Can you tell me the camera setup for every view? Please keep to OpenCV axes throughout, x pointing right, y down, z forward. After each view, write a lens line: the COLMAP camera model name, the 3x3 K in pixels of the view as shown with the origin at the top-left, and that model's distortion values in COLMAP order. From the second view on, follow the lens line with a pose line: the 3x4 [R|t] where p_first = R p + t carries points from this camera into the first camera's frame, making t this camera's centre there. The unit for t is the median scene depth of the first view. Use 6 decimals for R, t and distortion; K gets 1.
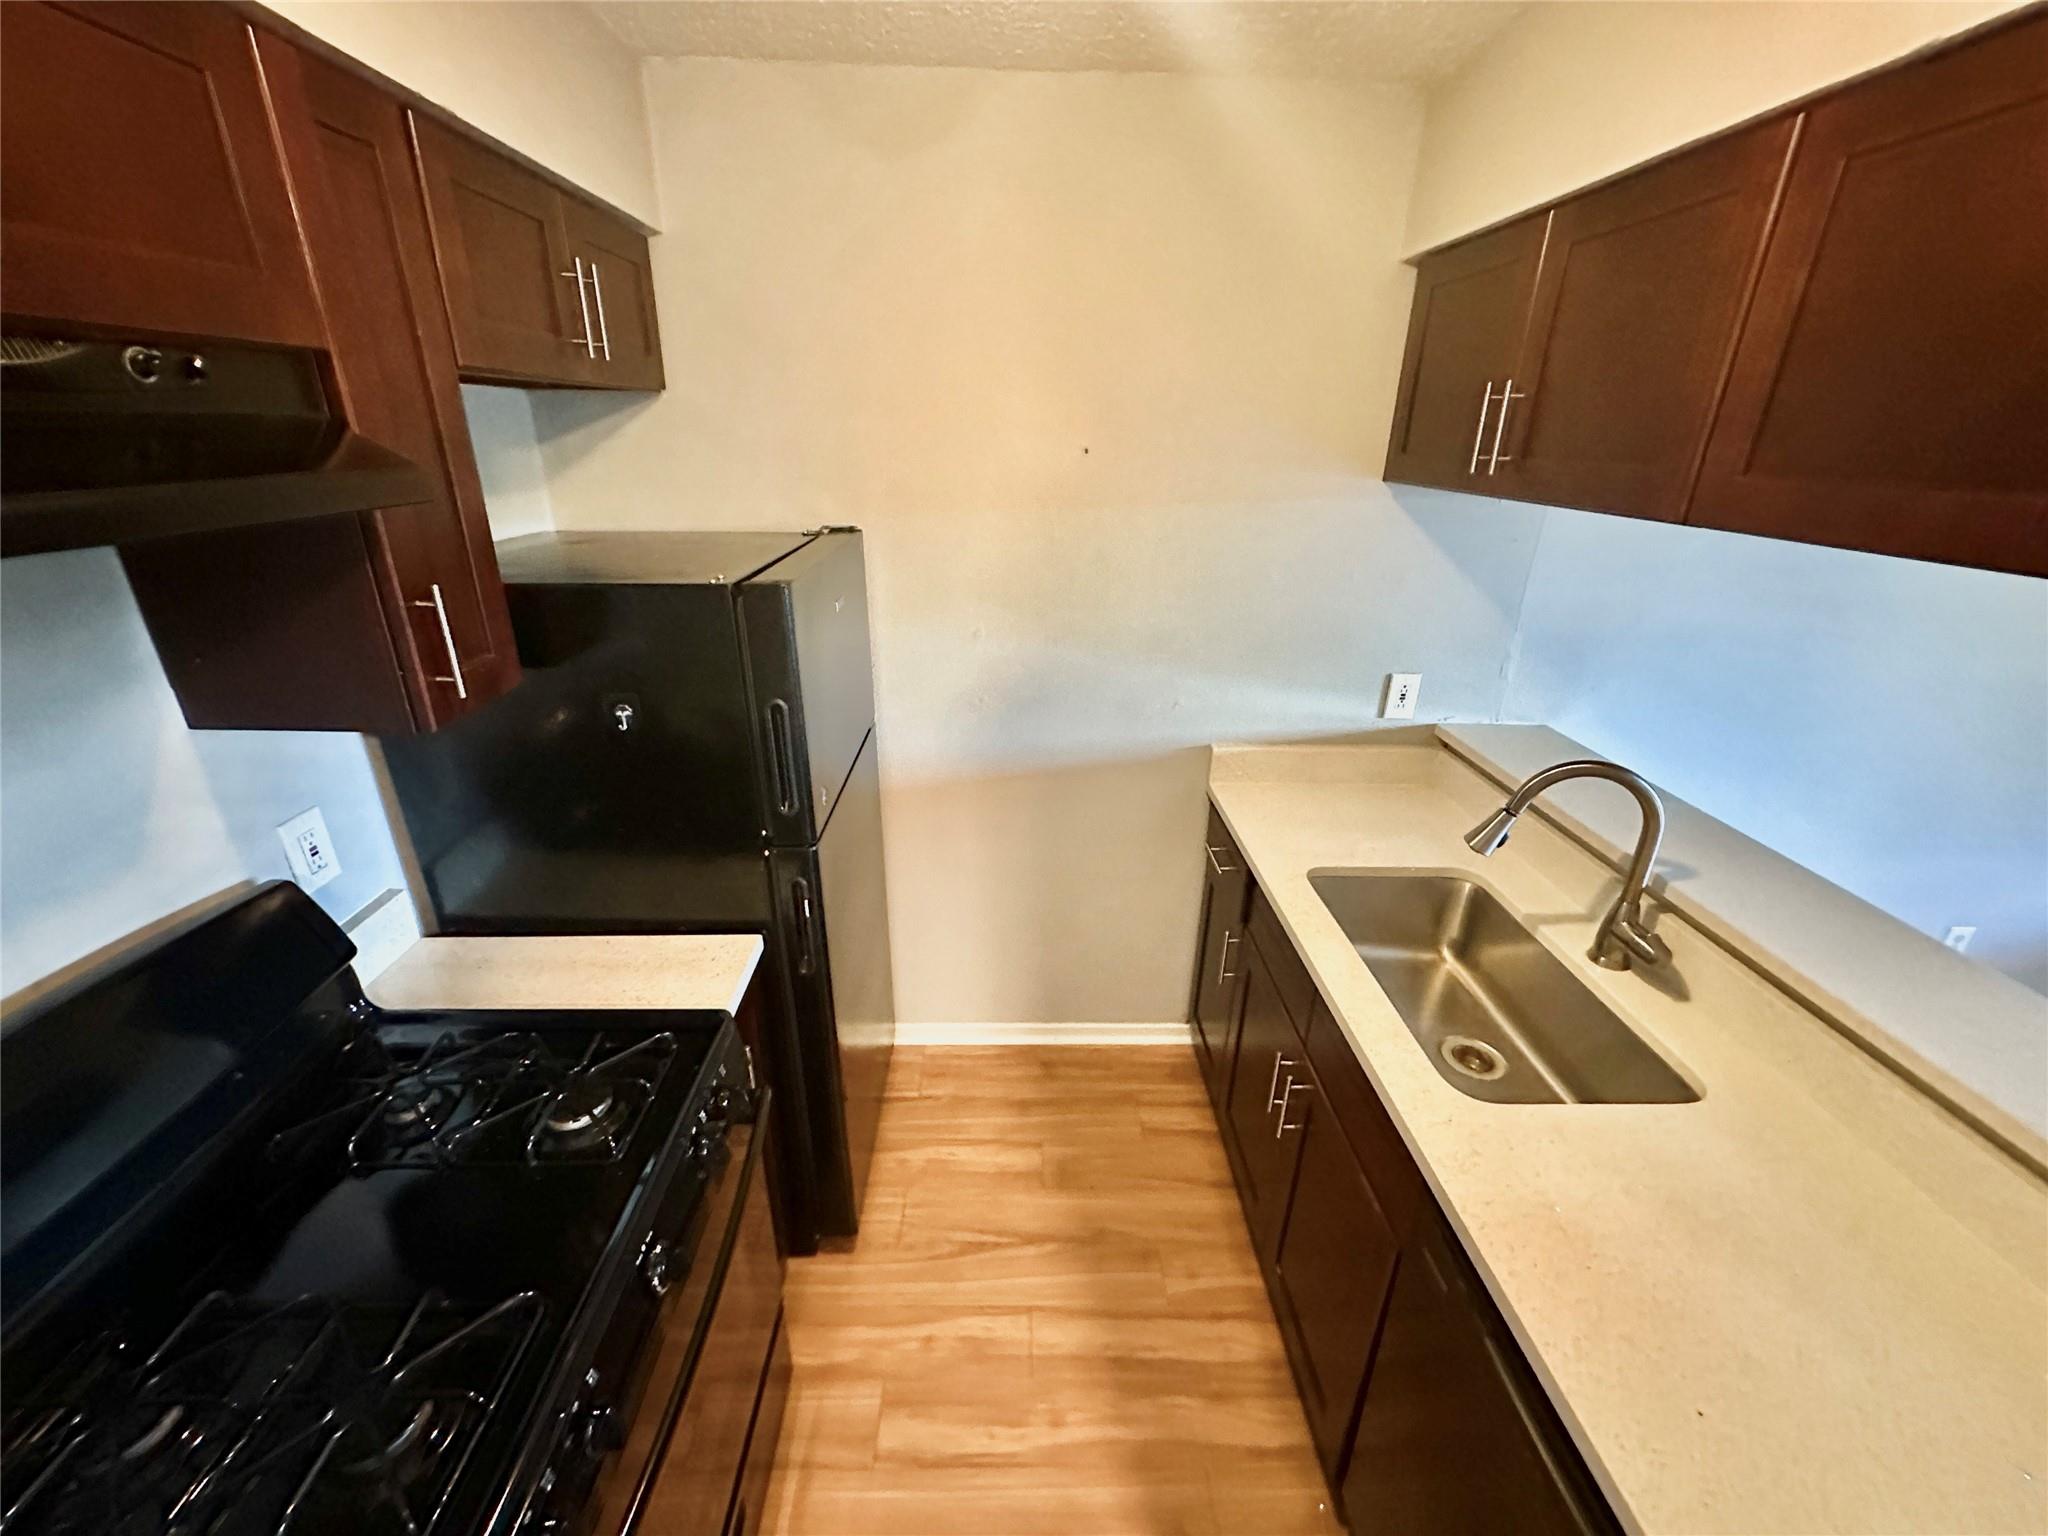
lens RADIAL K [[827.4, 0, 1019.9], [0, 827.4, 769.3], [0, 0, 1]] dist [-0.000761, 0.001049]
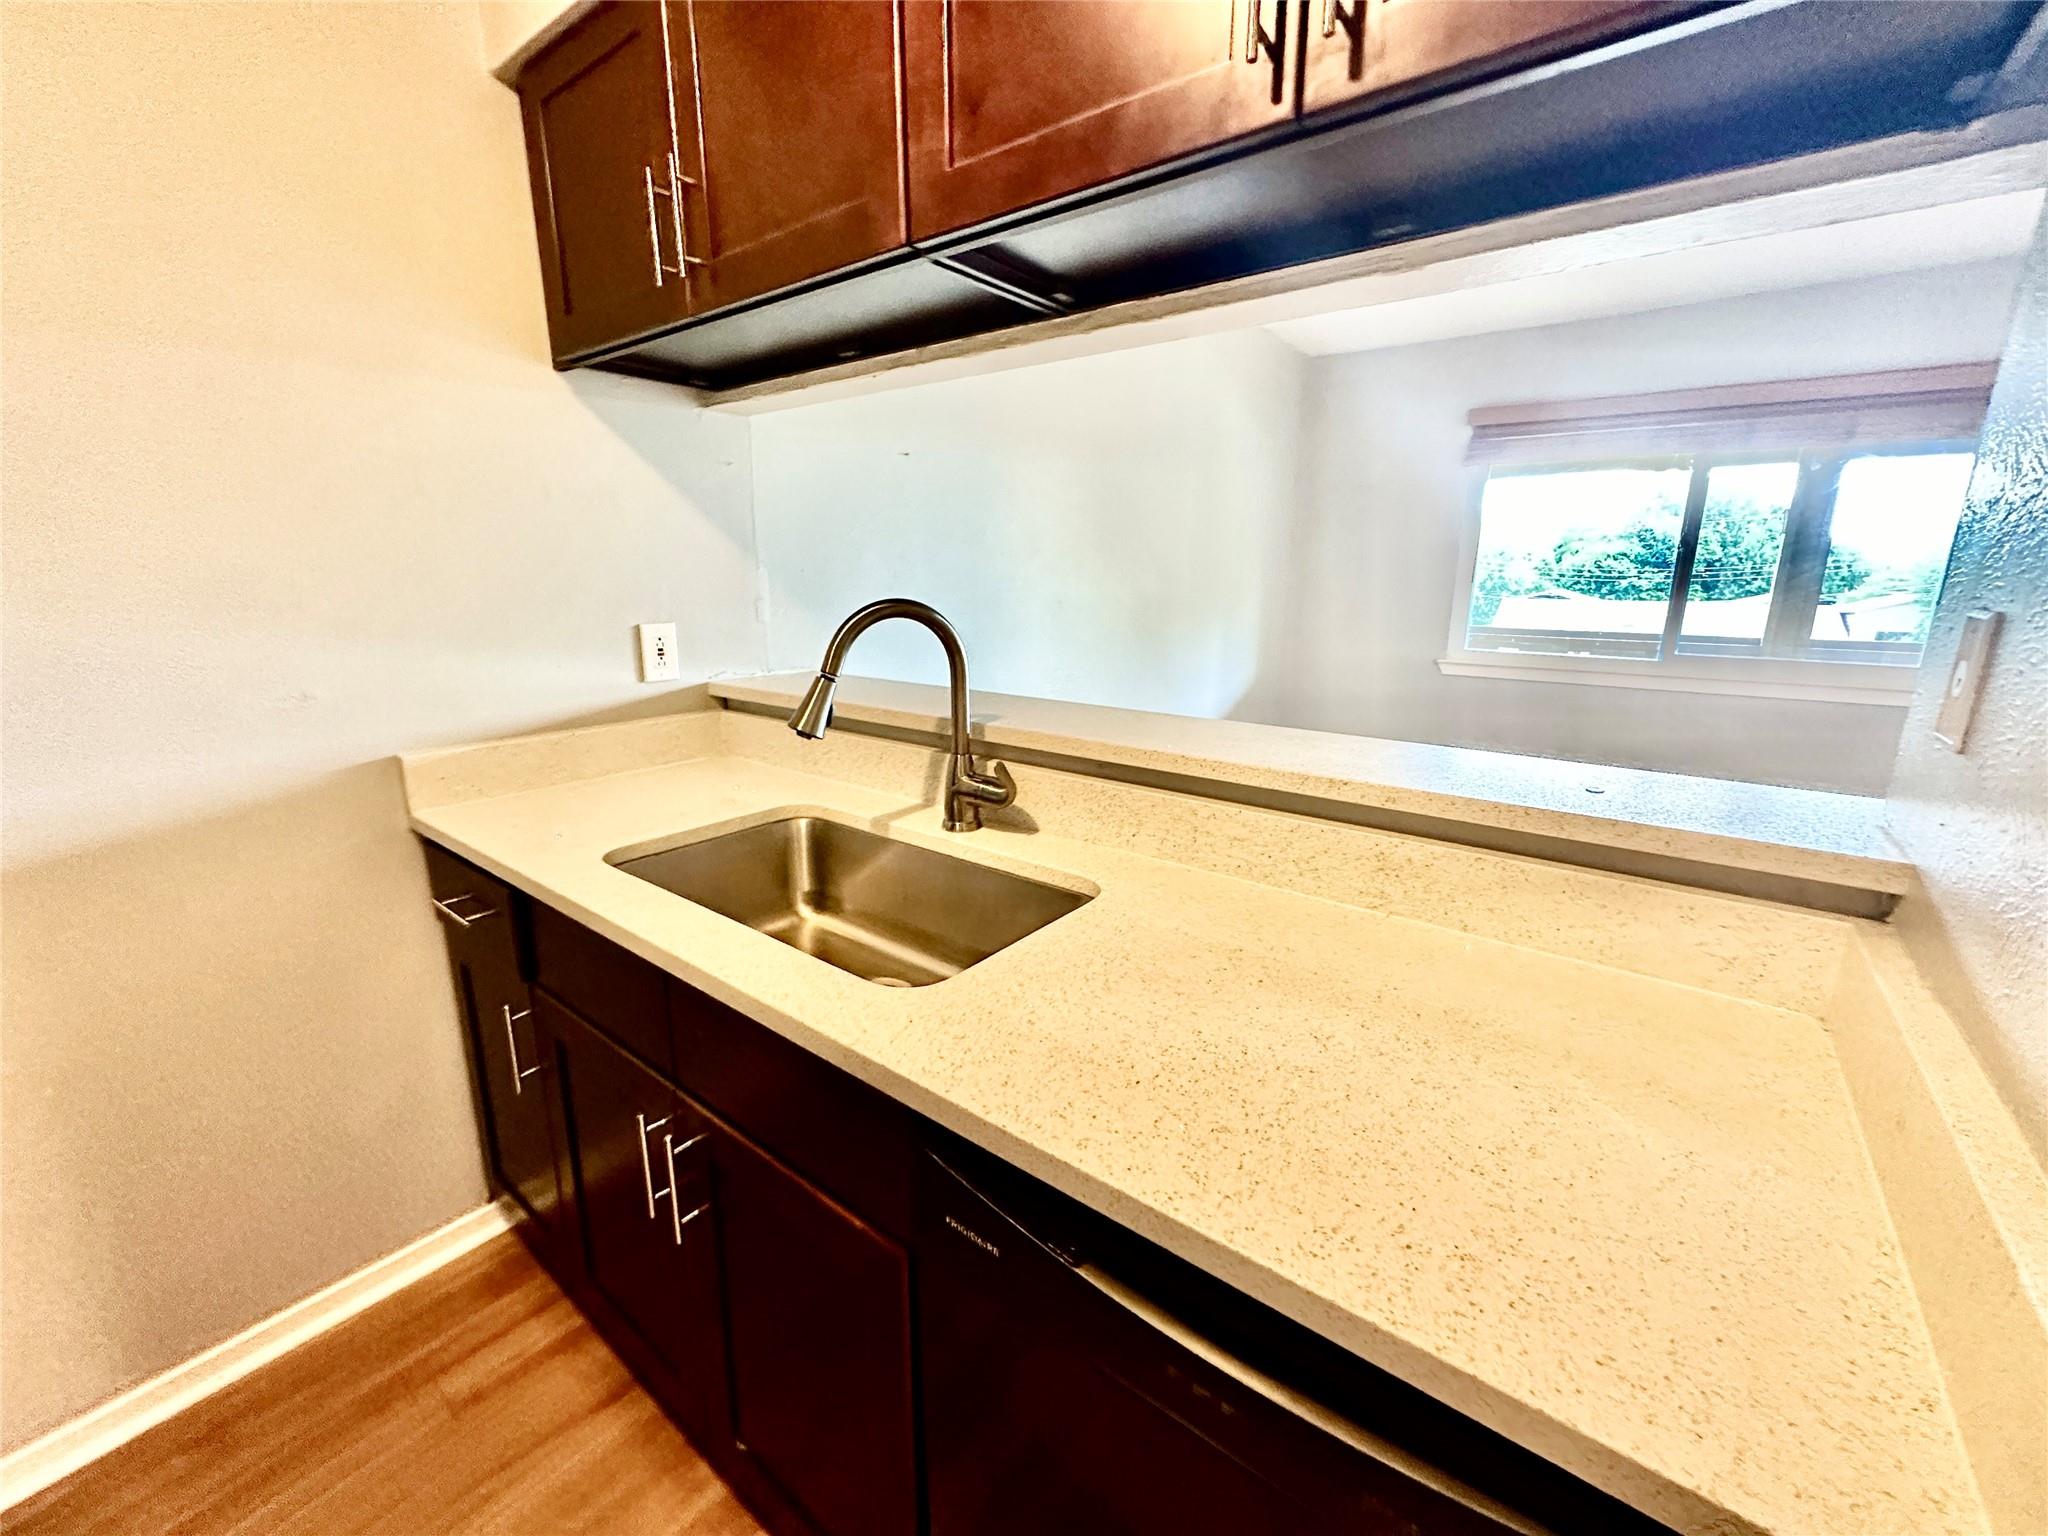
lens RADIAL K [[827.4, 0, 1023.6], [0, 827.4, 763.9], [0, 0, 1]] dist [-0.000761, 0.001049]
pose [[0.635420, -0.193833, 0.747443, 0.075269], [0.304620, 0.952398, -0.011981, 0.178448], [-0.709541, 0.235299, 0.664218, 0.297237]]
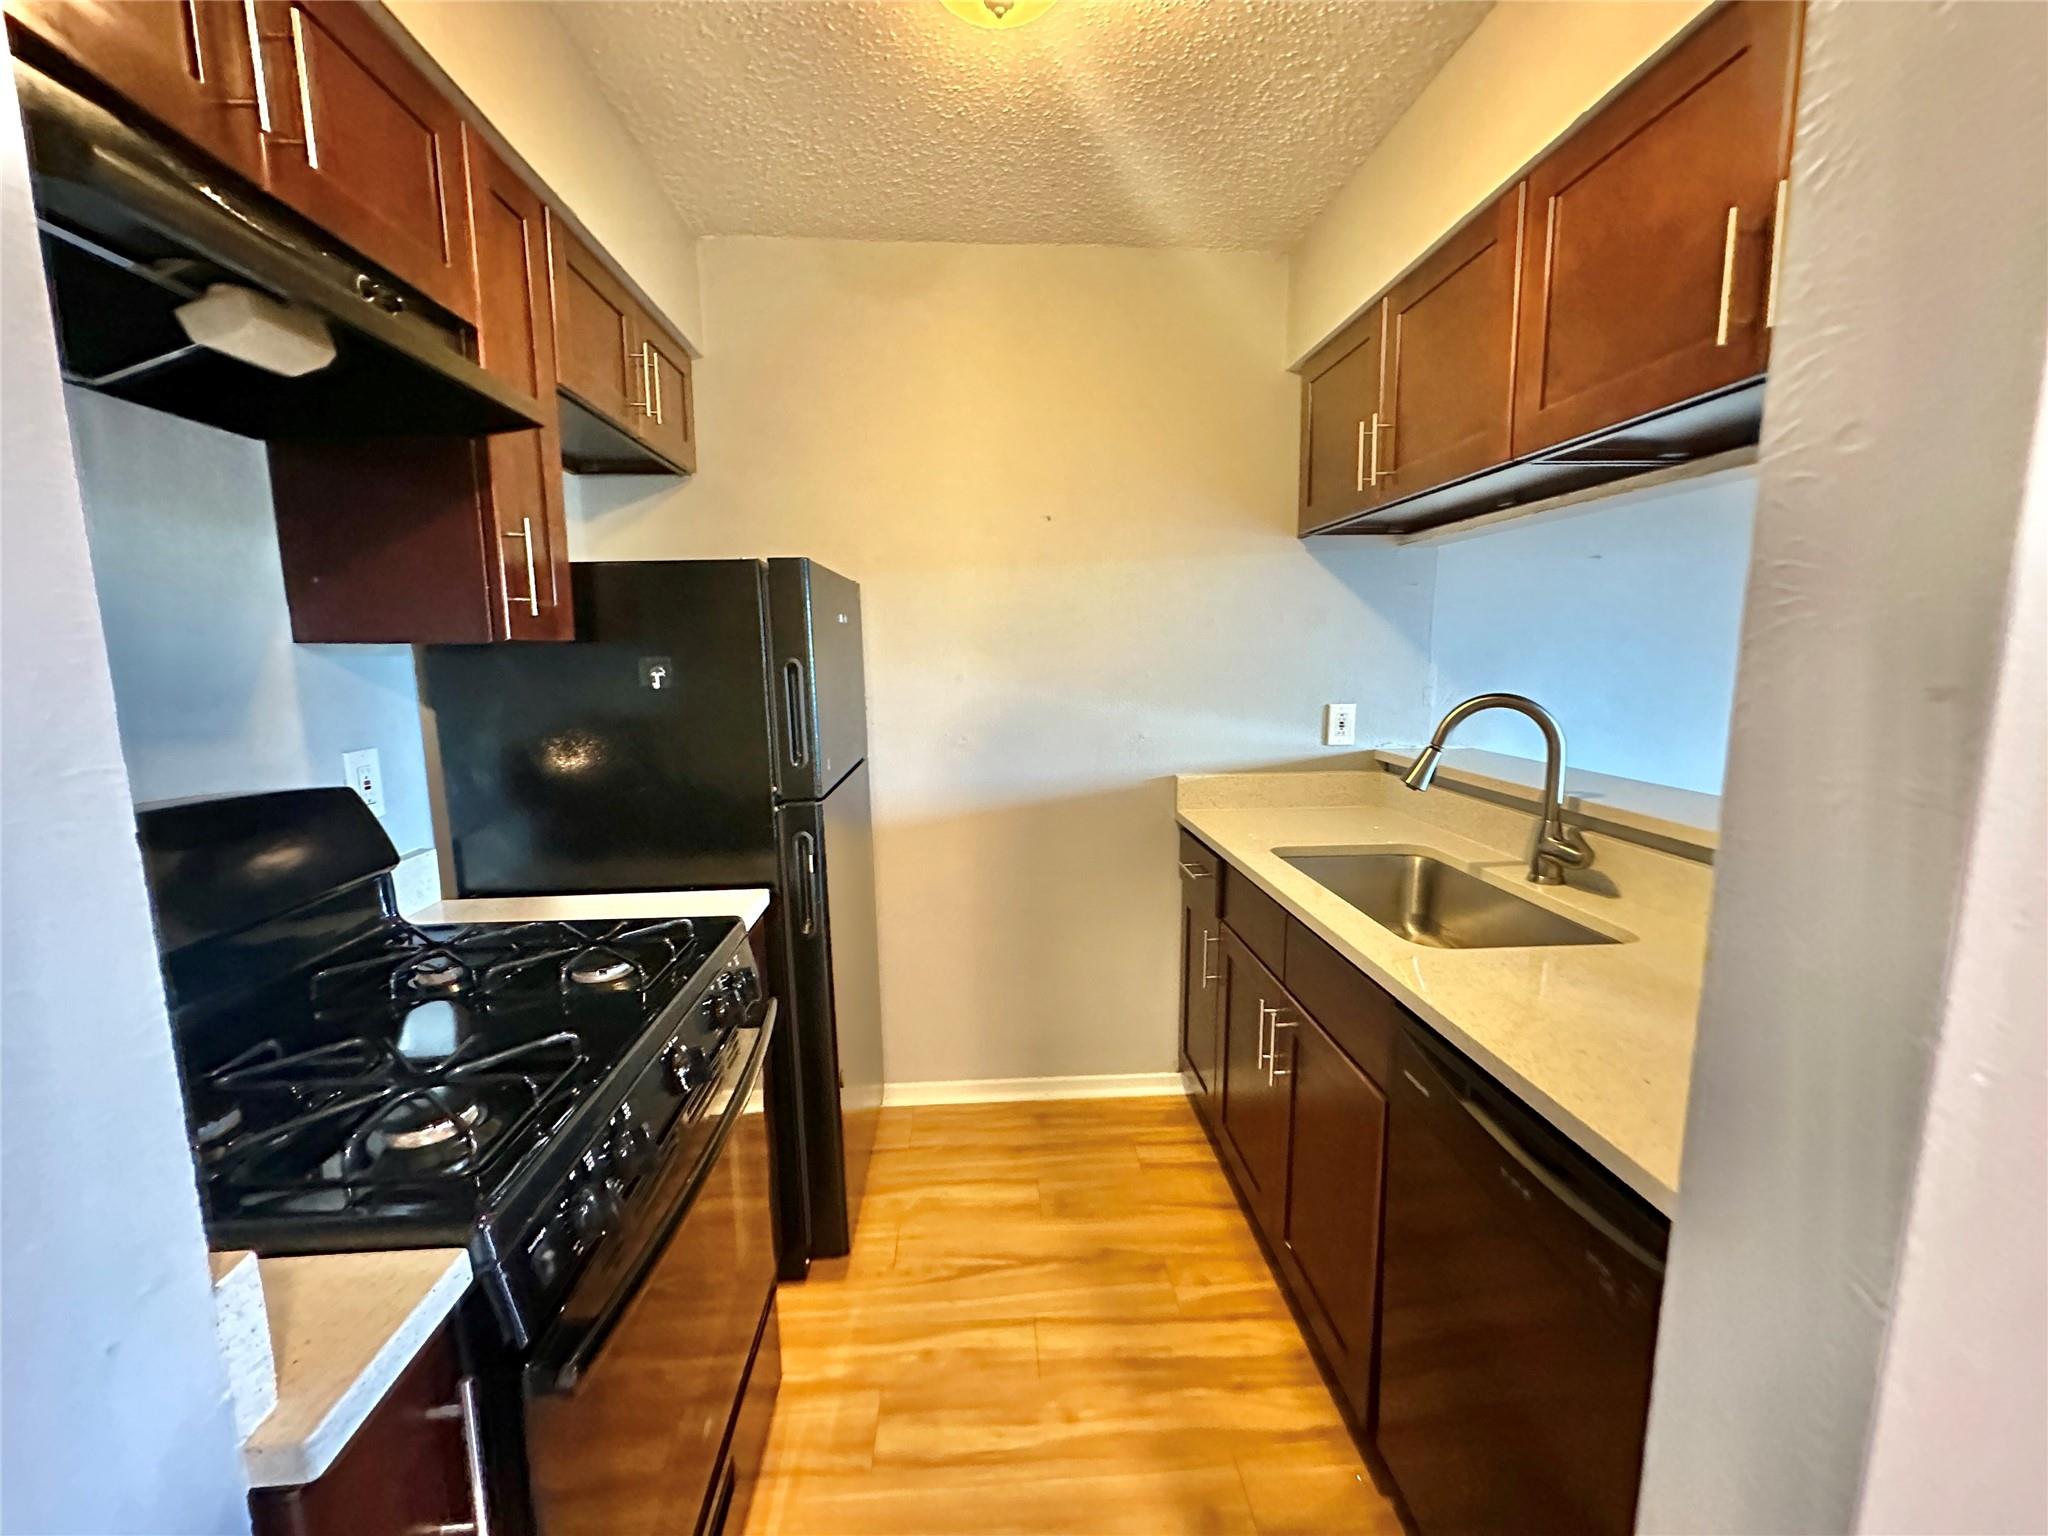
lens RADIAL K [[827.4, 0, 1021.0], [0, 827.4, 764.9], [0, 0, 1]] dist [-0.000761, 0.001049]
pose [[0.998732, -0.033512, 0.037565, -0.019401], [0.041910, 0.966907, -0.251663, 0.298679], [-0.027888, 0.252918, 0.967086, -0.074277]]
